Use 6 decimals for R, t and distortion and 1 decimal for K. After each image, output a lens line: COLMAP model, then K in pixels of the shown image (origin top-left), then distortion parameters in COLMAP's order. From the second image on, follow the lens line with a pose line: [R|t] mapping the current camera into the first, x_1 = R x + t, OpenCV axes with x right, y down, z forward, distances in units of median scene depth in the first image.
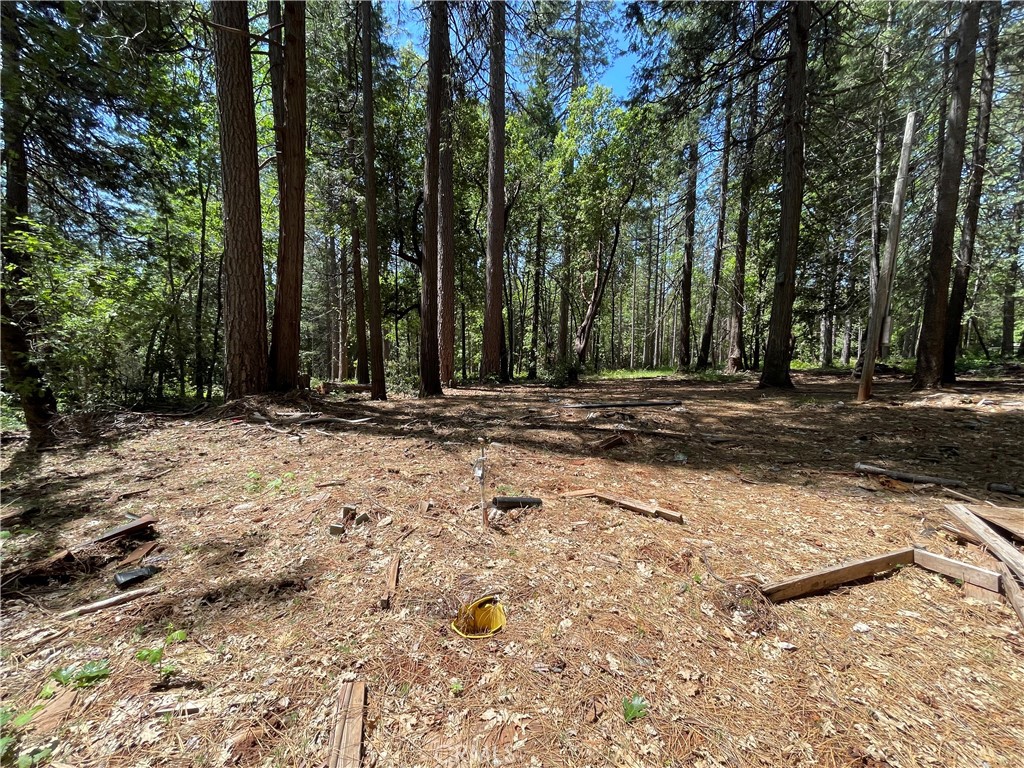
lens RADIAL K [[405.1, 0, 514.7], [0, 405.1, 386.1], [0, 0, 1]] dist [0.001641, 0.000203]
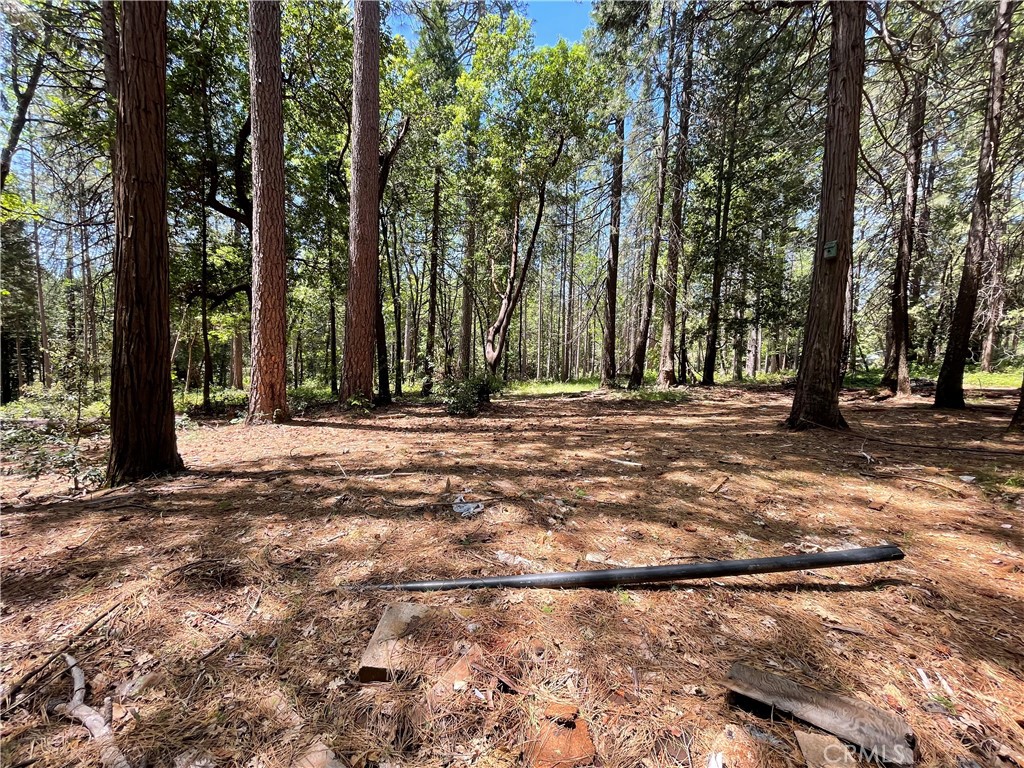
lens RADIAL K [[405.1, 0, 510.6], [0, 405.1, 388.5], [0, 0, 1]] dist [0.001641, 0.000203]
pose [[0.972242, -0.000476, 0.233978, 0.019616], [0.002983, 0.999942, -0.010363, -0.025066], [-0.233960, 0.010773, 0.972187, 0.249159]]
